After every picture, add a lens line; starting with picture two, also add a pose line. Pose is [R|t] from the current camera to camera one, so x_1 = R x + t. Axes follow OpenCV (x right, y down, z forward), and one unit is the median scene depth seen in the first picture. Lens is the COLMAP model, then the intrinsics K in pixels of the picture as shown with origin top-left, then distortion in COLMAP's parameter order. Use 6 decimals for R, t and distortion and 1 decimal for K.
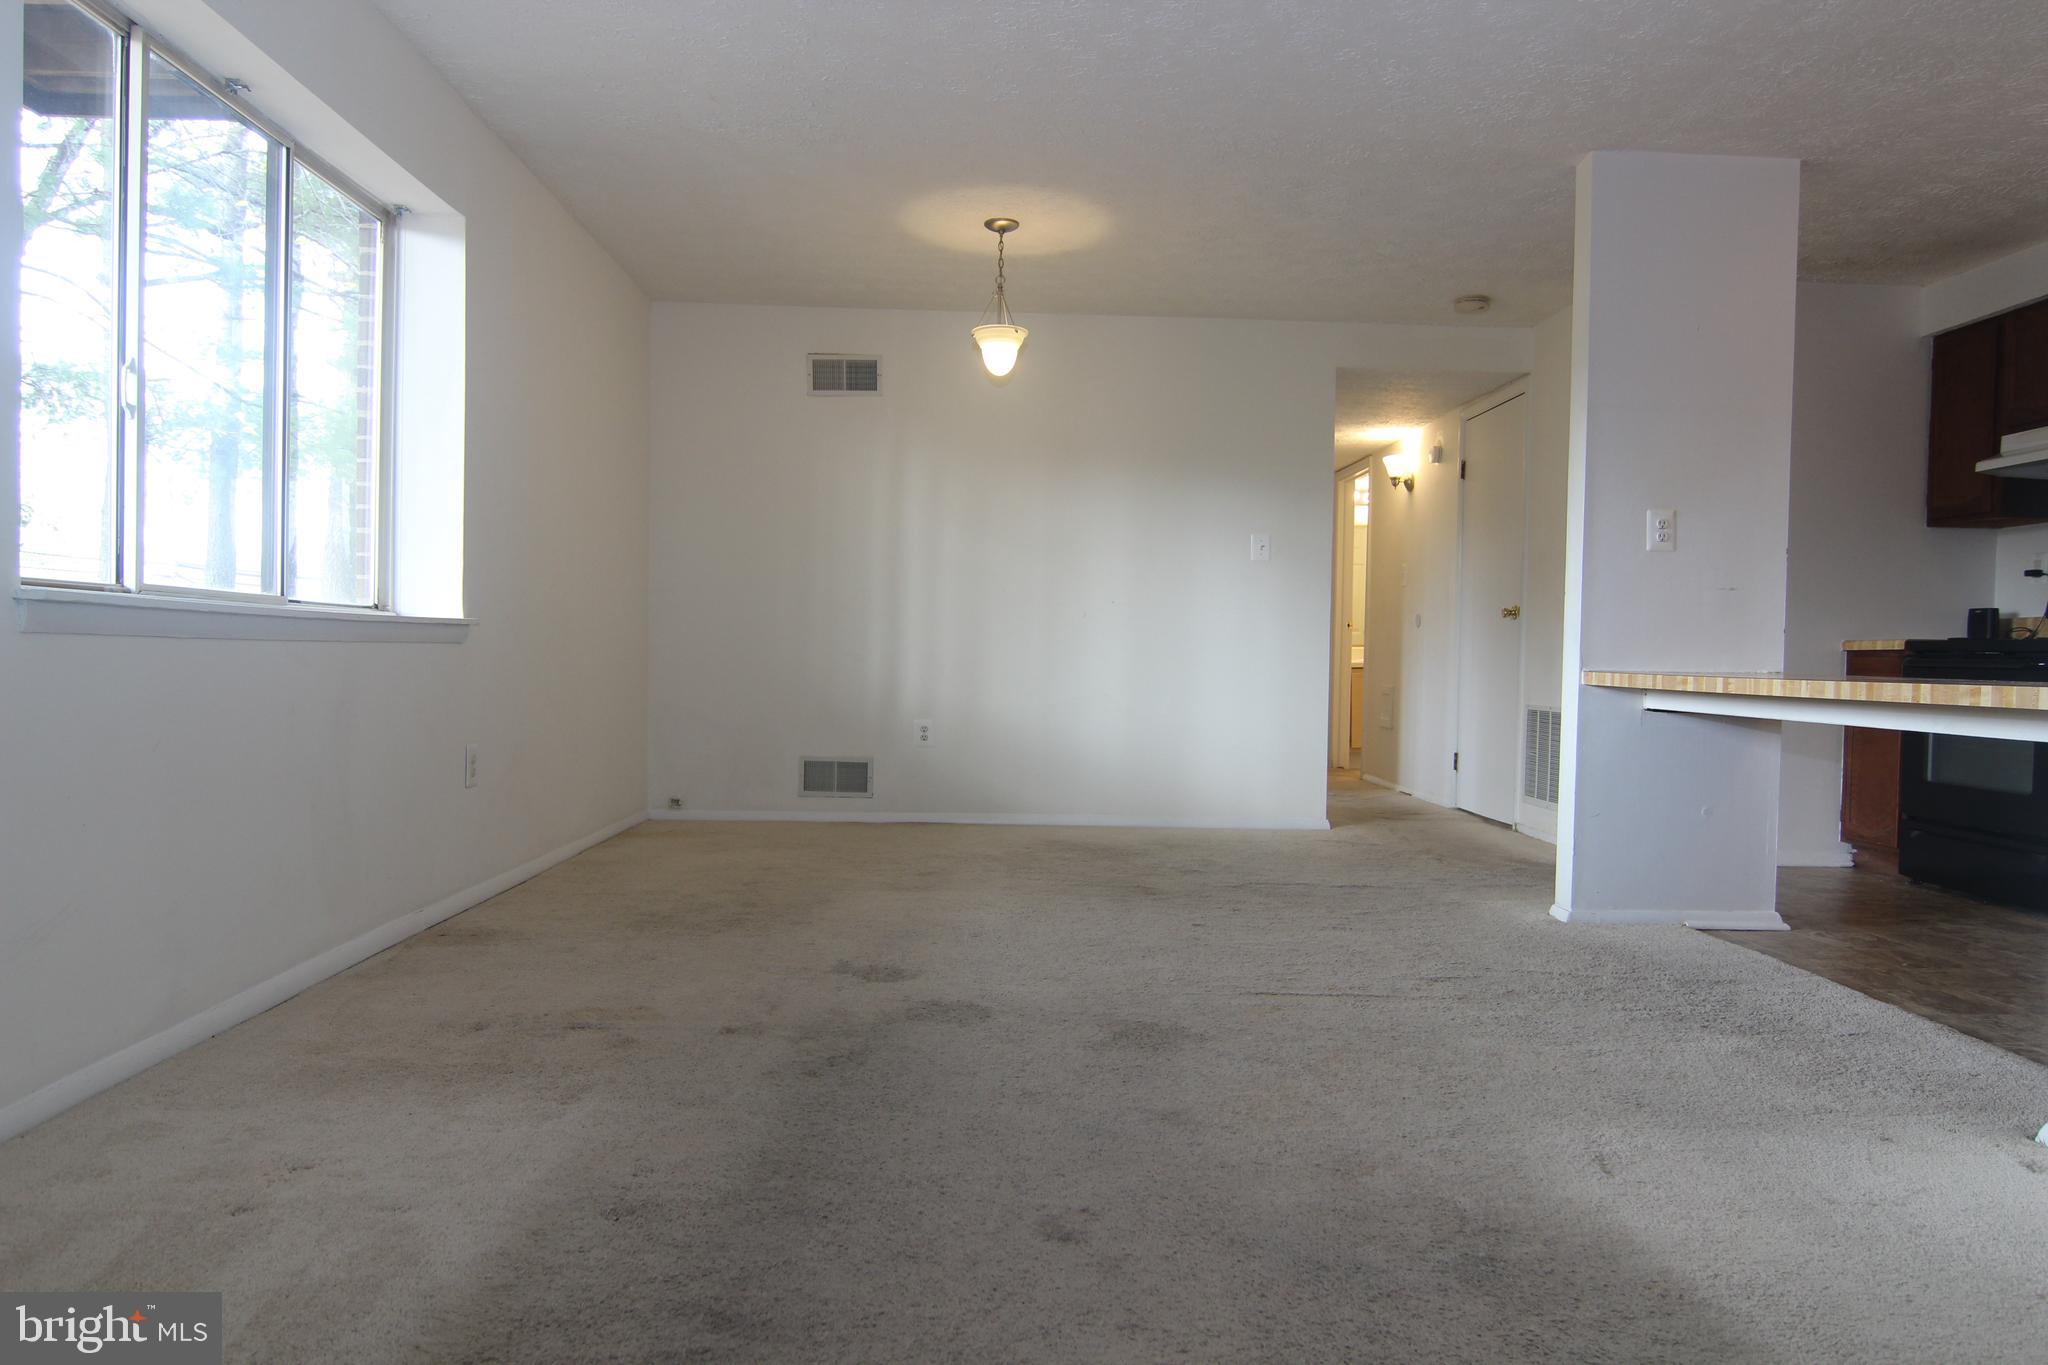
lens RADIAL K [[1323.8, 0, 1024.3], [0, 1323.8, 693.8], [0, 0, 1]] dist [-0.007320, -0.004823]
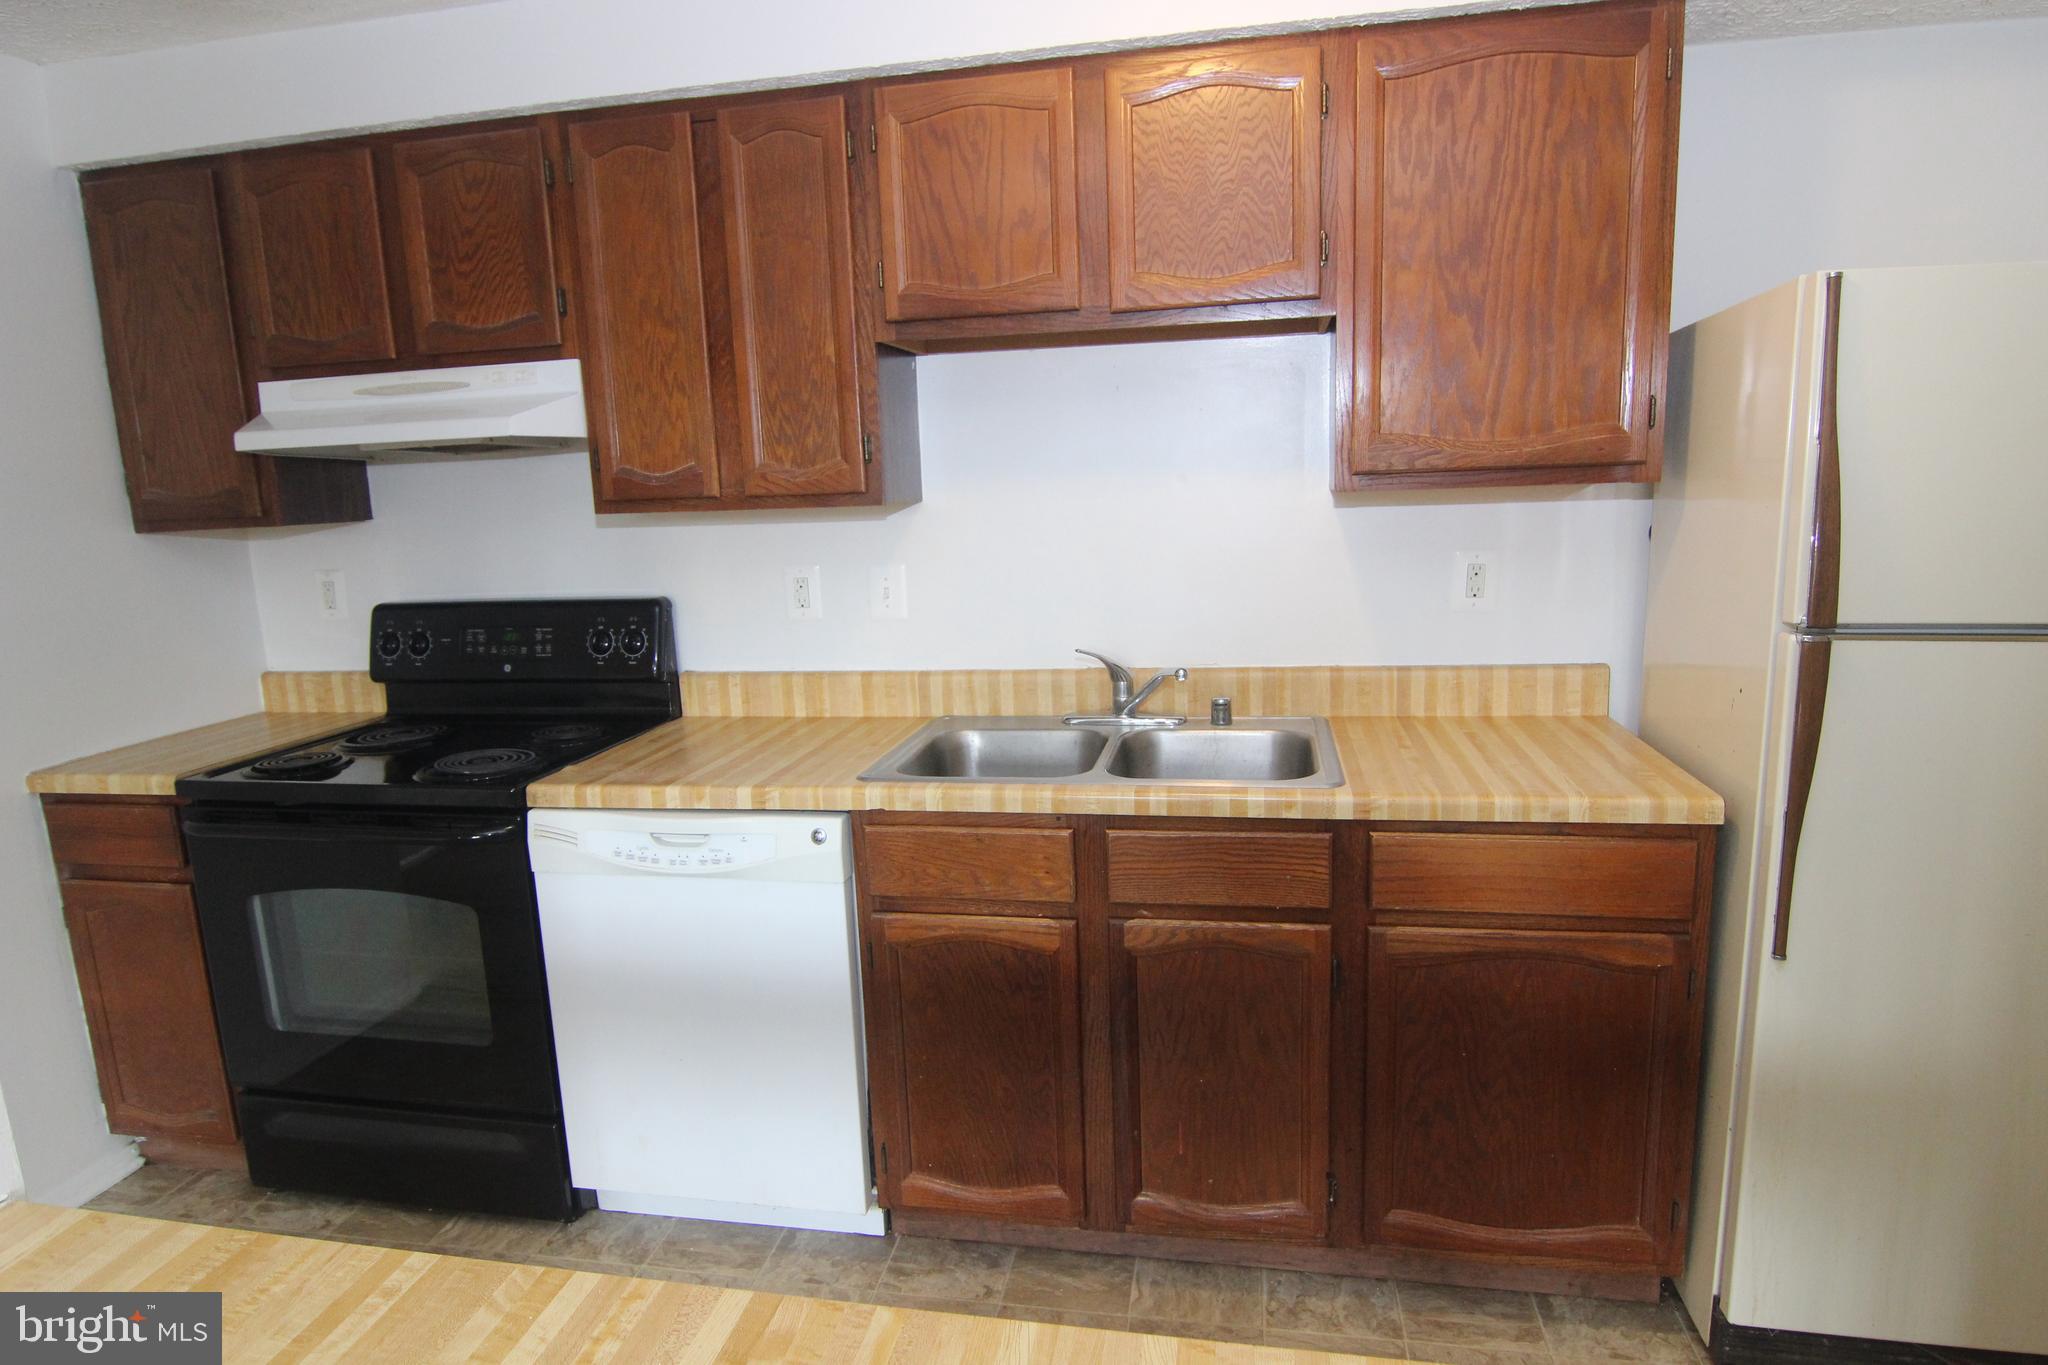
lens RADIAL K [[1154.2, 0, 1025.7], [0, 1154.2, 683.9], [0, 0, 1]] dist [-0.010163, -0.008509]
pose [[0.219673, -0.199260, 0.955007, 0.380648], [0.072346, 0.979551, 0.187739, -0.163454], [-0.972887, 0.027850, 0.229597, 0.677864]]
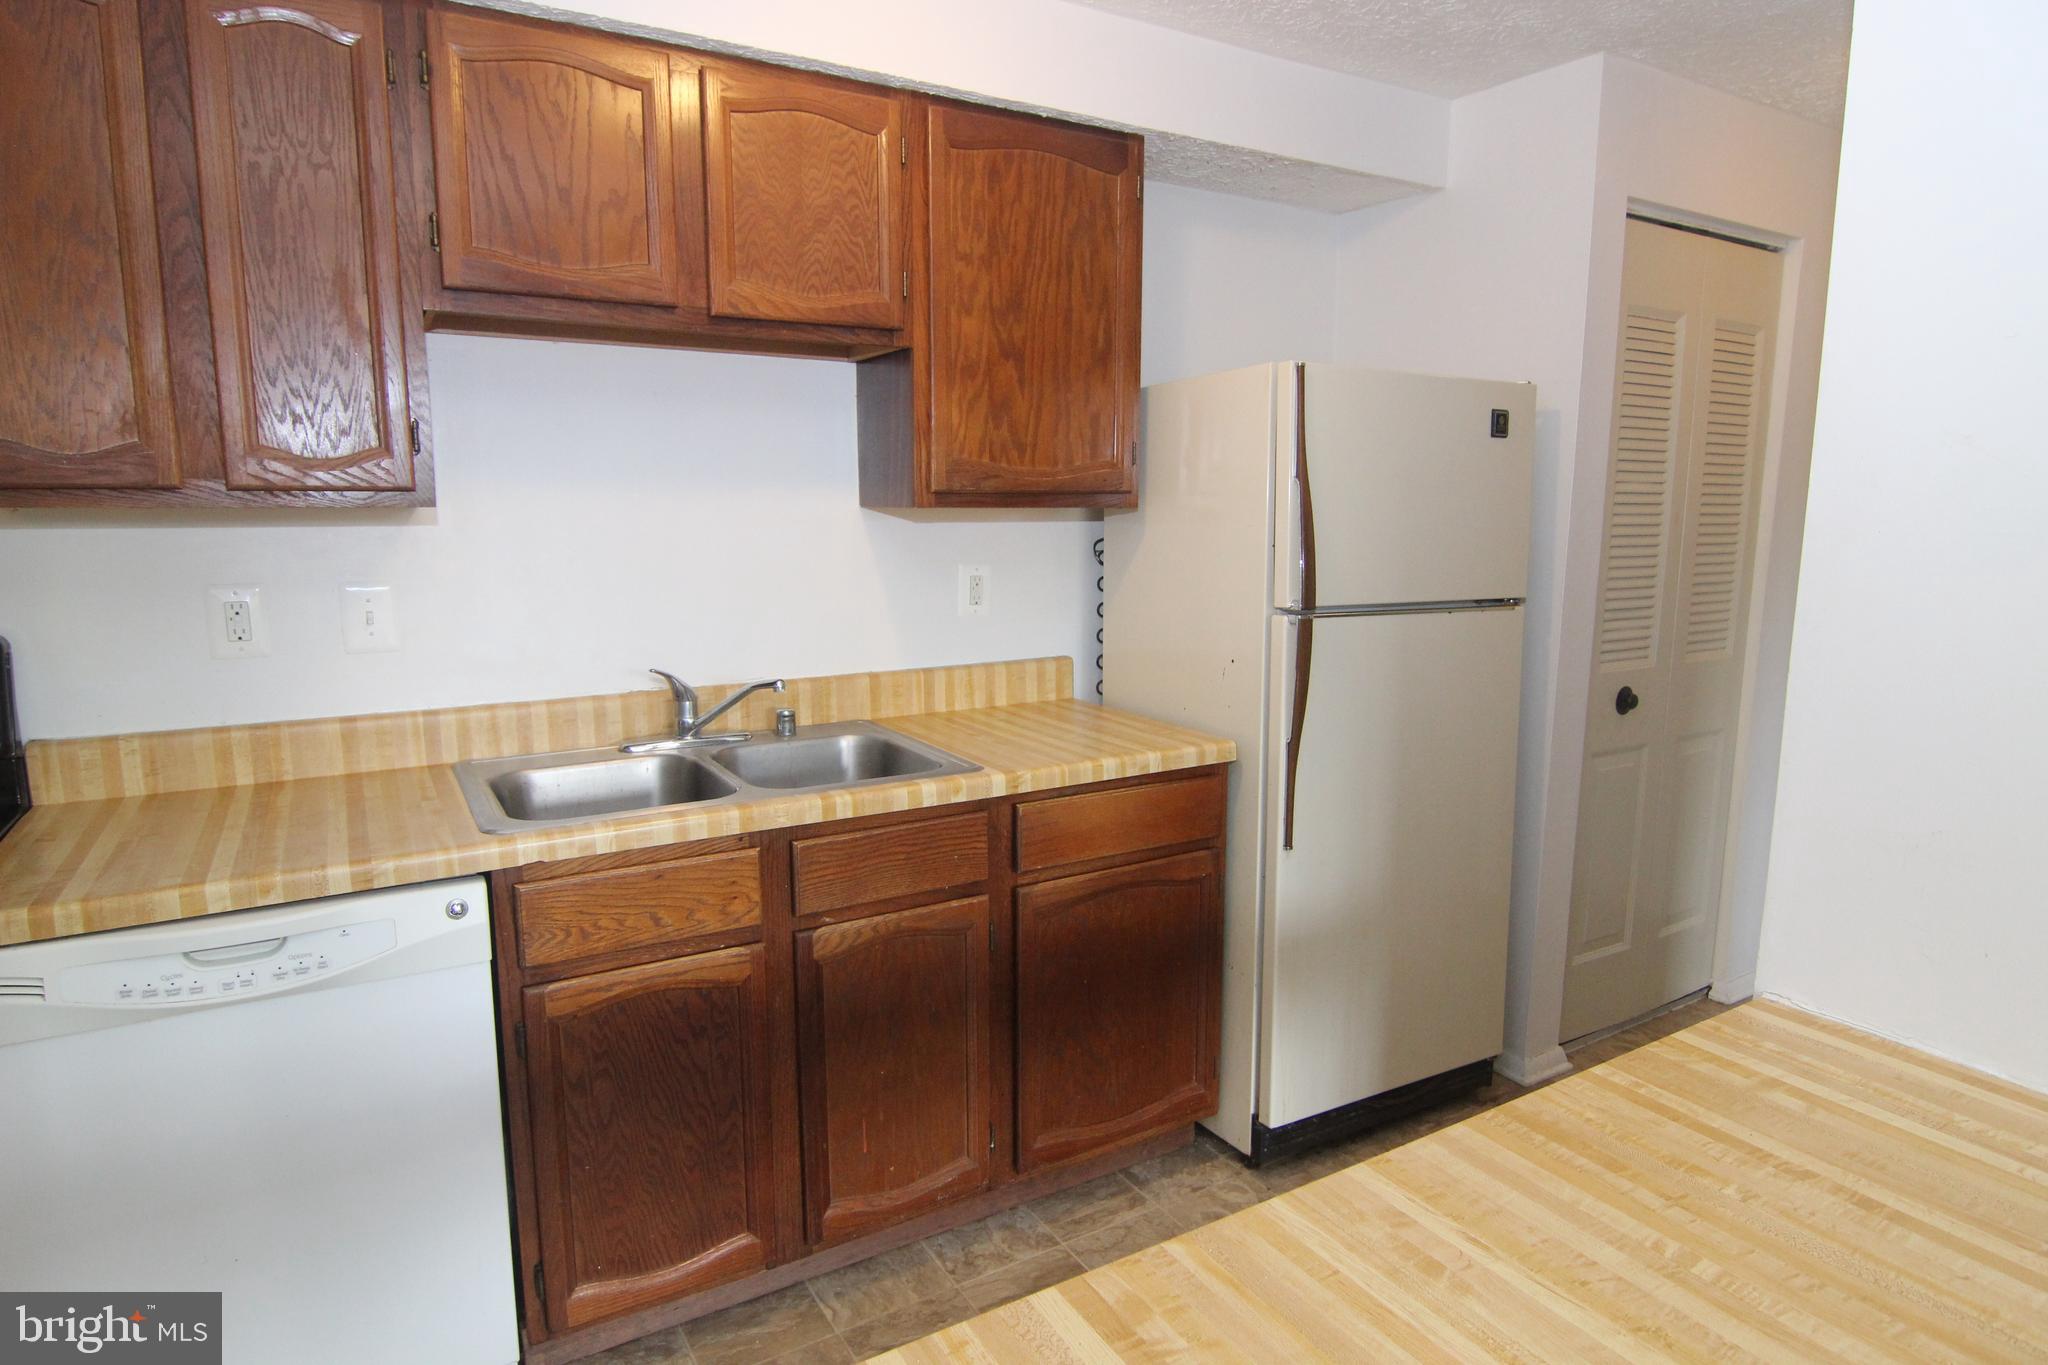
lens RADIAL K [[1154.2, 0, 1021.4], [0, 1154.2, 688.9], [0, 0, 1]] dist [-0.010163, -0.008509]
pose [[-0.482956, -0.160179, 0.860869, 0.393739], [0.015827, 0.981369, 0.191479, -0.161463], [-0.875501, 0.106101, -0.471423, 0.880765]]
